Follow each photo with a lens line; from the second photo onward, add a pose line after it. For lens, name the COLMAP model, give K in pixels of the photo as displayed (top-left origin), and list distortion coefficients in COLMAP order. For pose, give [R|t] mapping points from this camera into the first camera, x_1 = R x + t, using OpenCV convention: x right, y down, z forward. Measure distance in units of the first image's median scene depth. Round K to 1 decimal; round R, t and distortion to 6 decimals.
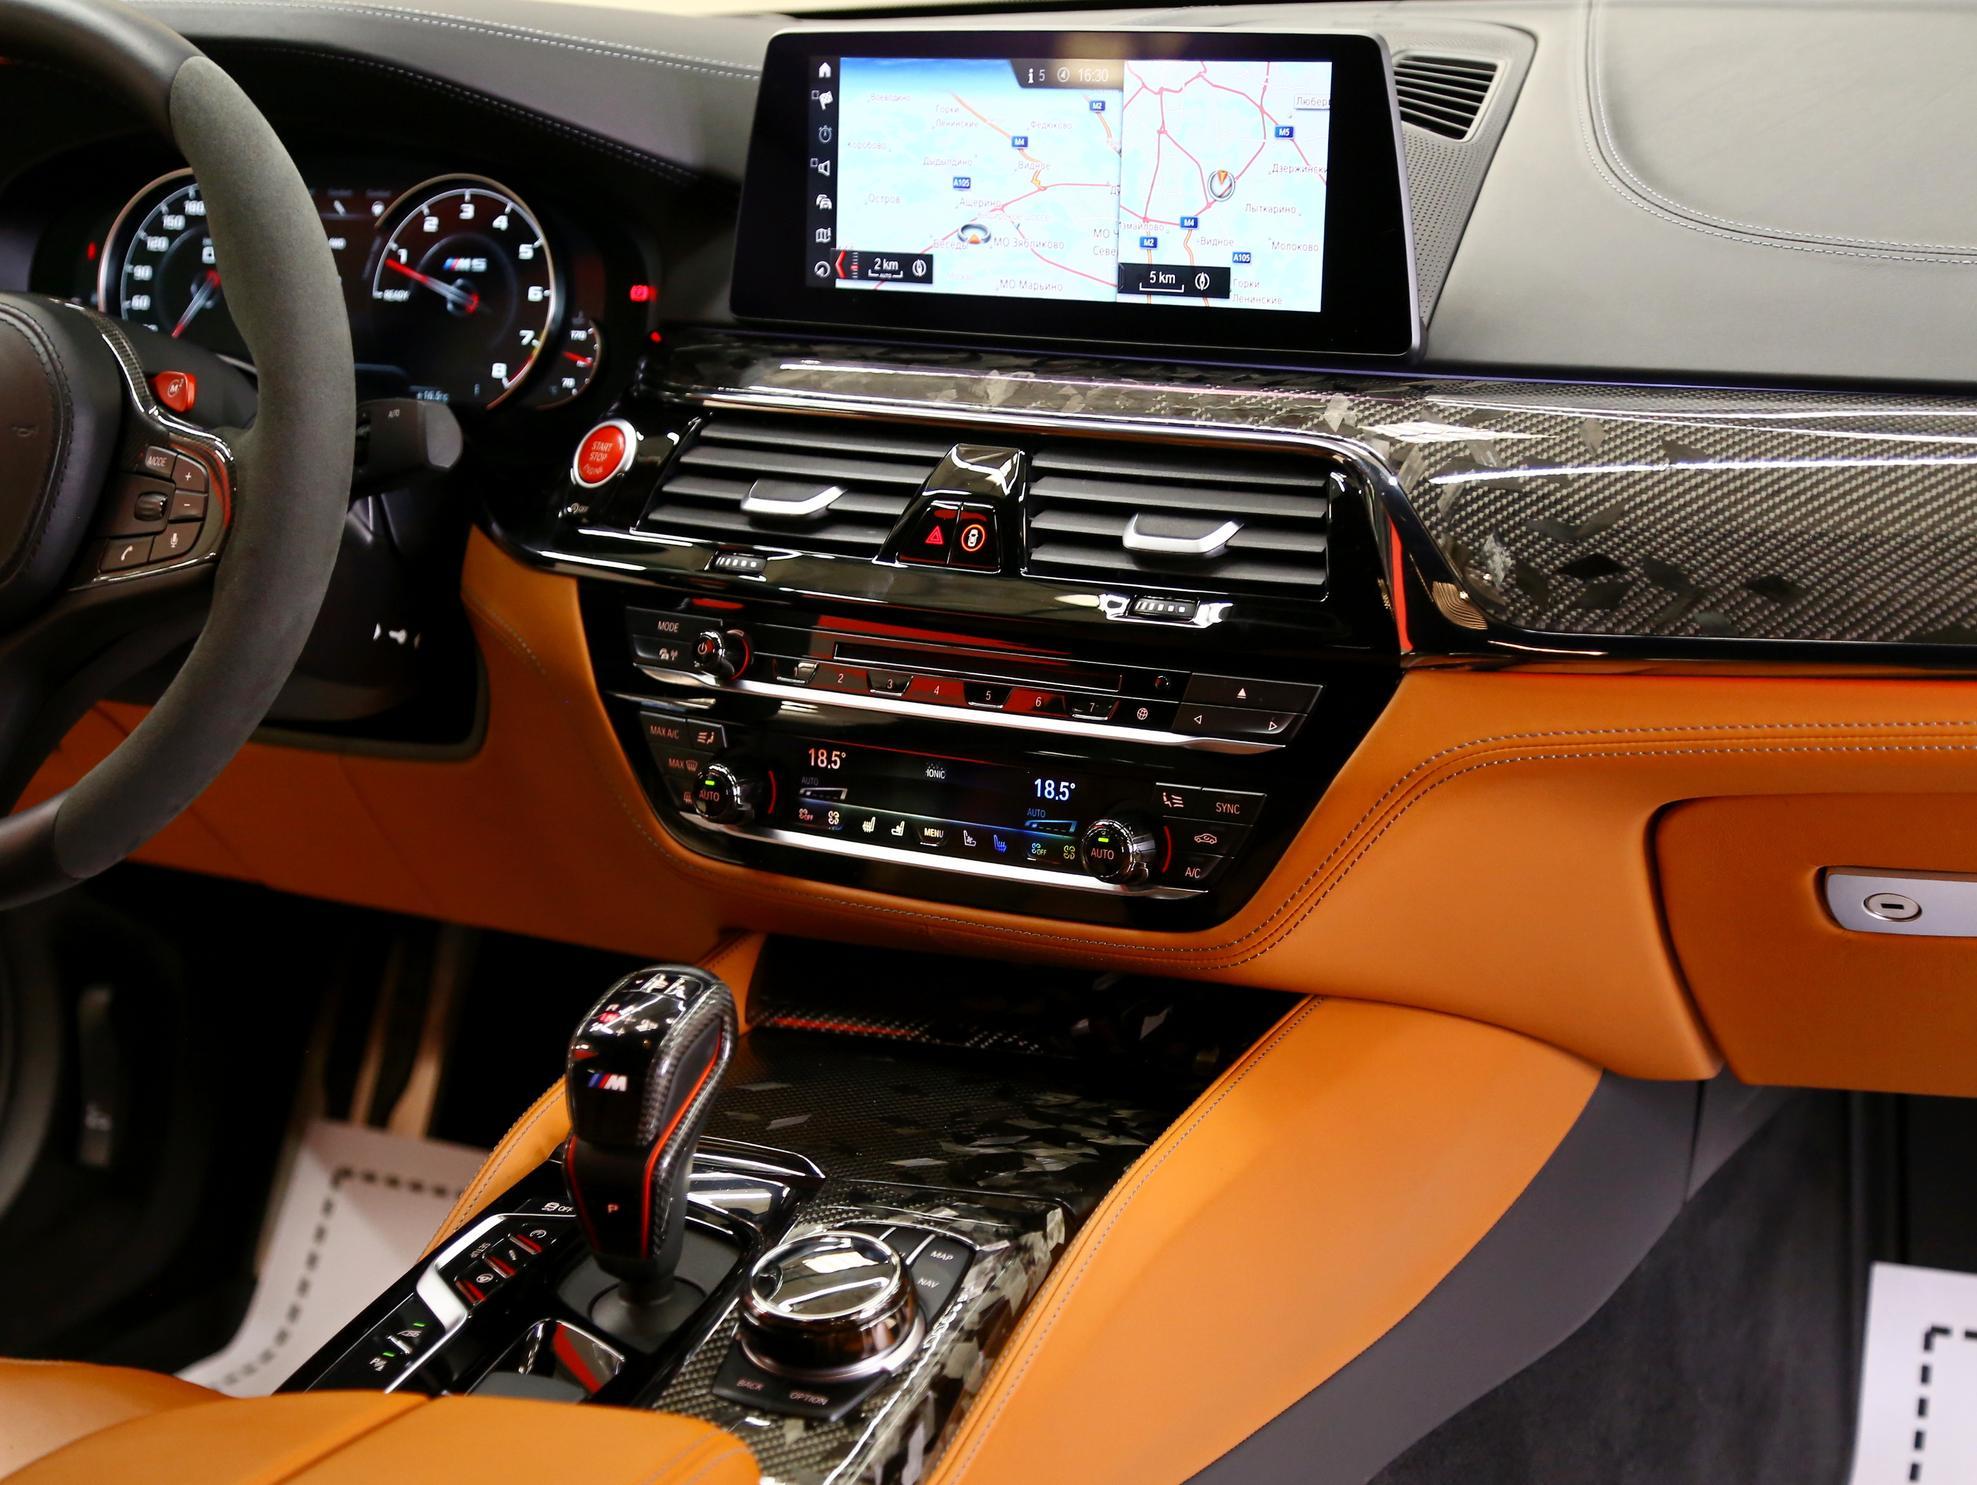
lens RADIAL K [[3909.6, 0, 972.2], [0, 3909.6, 754.1], [0, 0, 1]] dist [0.217638, 0.000000]
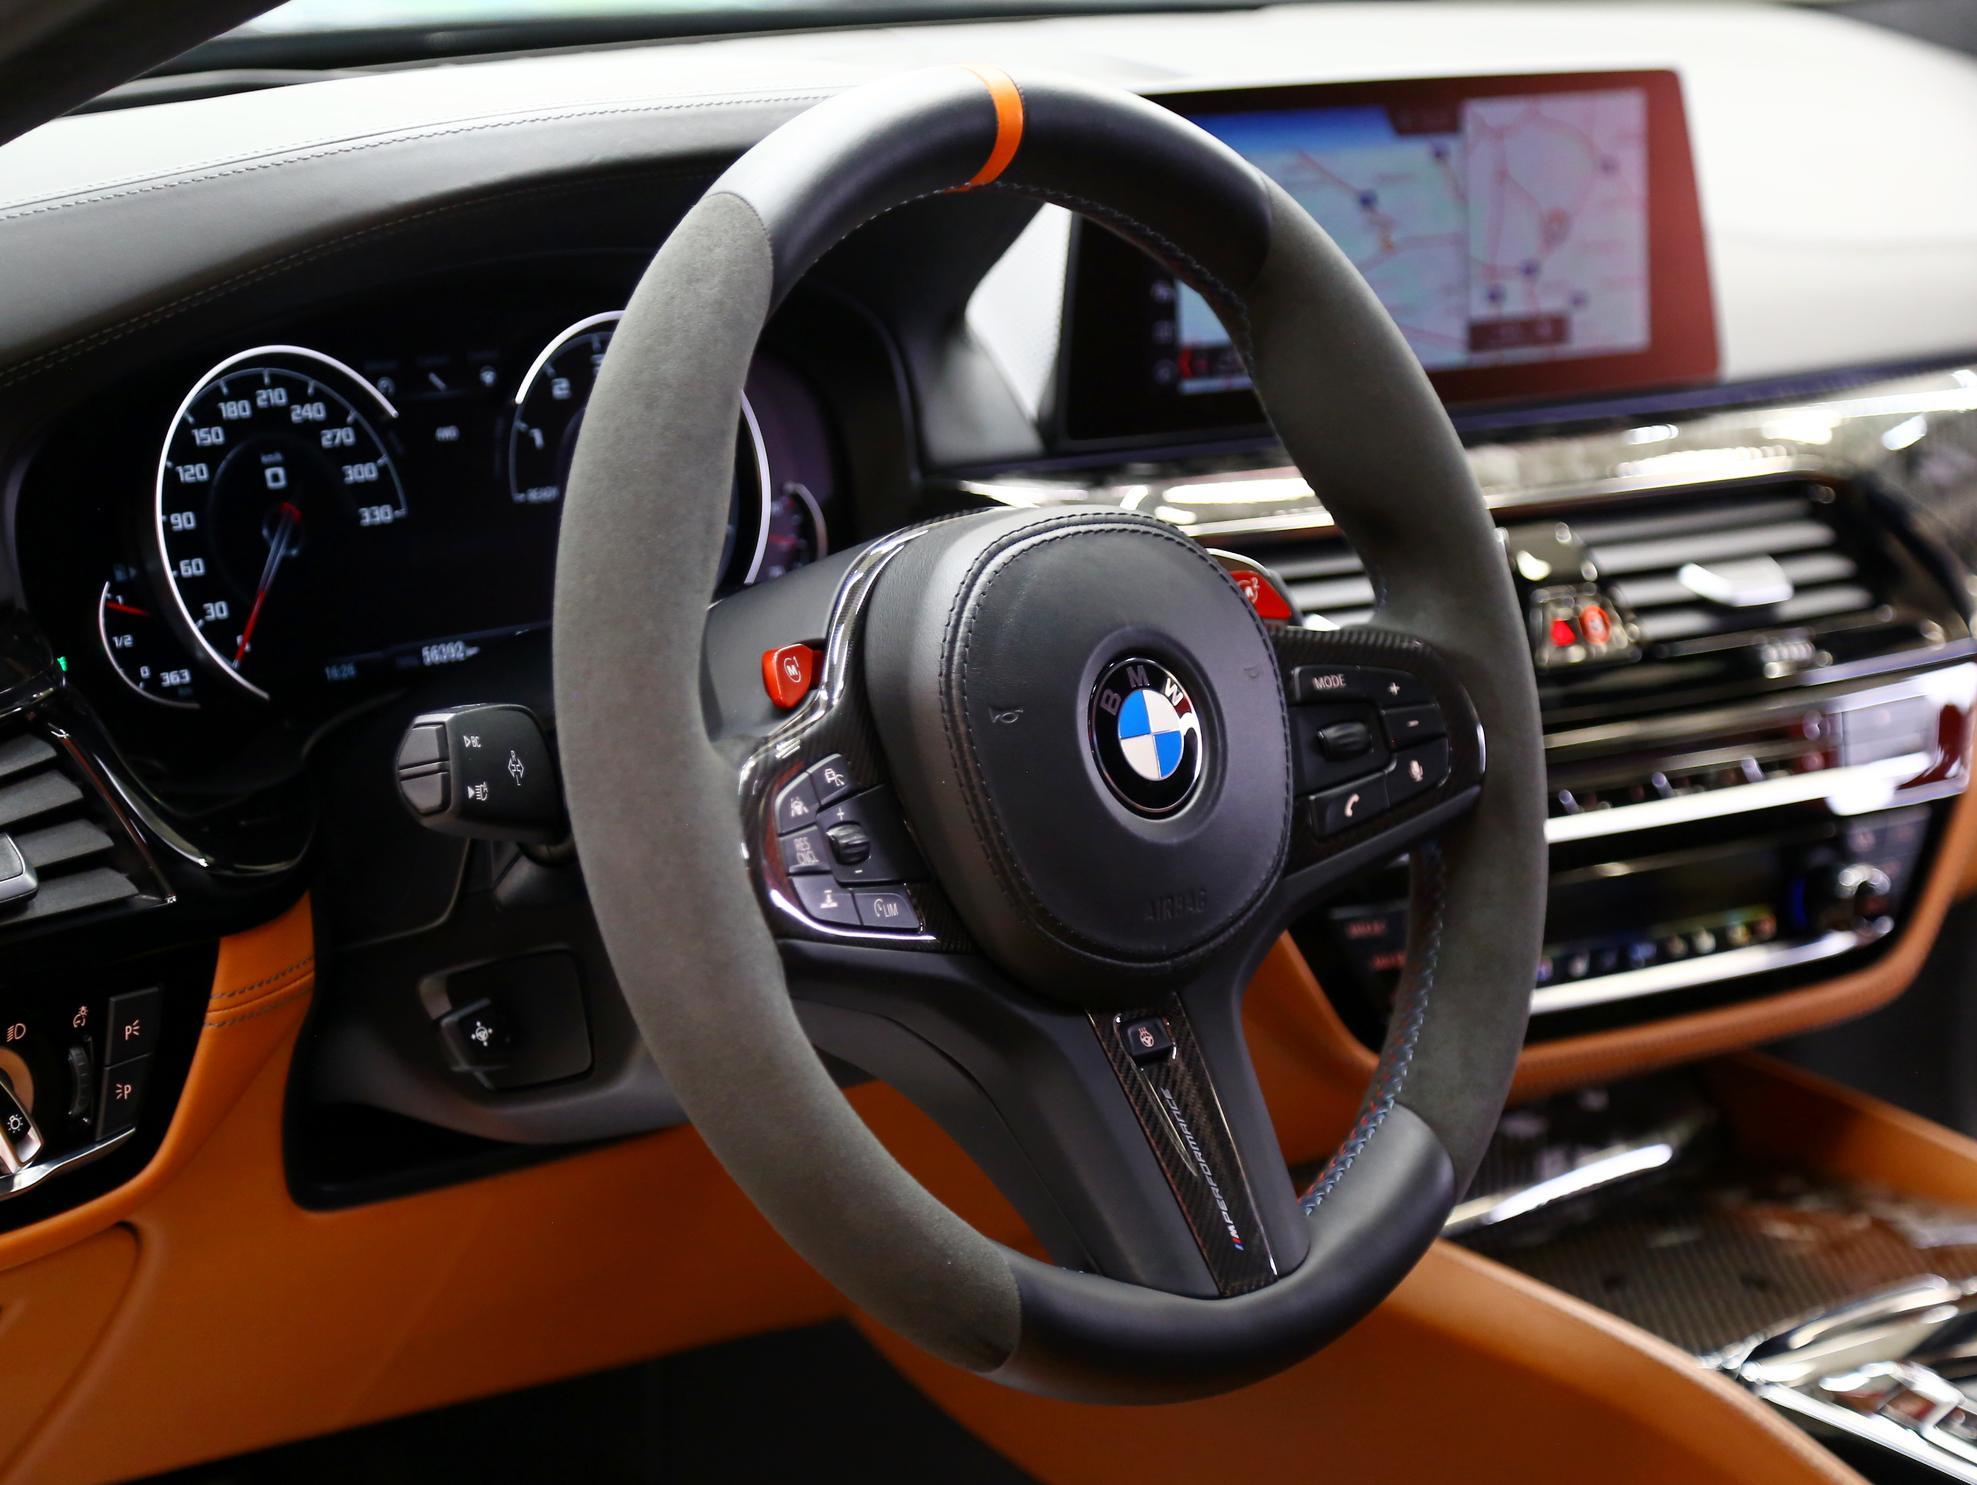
lens RADIAL K [[5127.7, 0, 992.4], [0, 5127.7, 745.0], [0, 0, 1]] dist [0.383676, 0.000000]
pose [[0.251487, -0.156544, 0.955117, -1.157541], [0.195020, 0.974788, 0.108419, -0.181012], [-0.948009, 0.159001, 0.275676, 0.788660]]
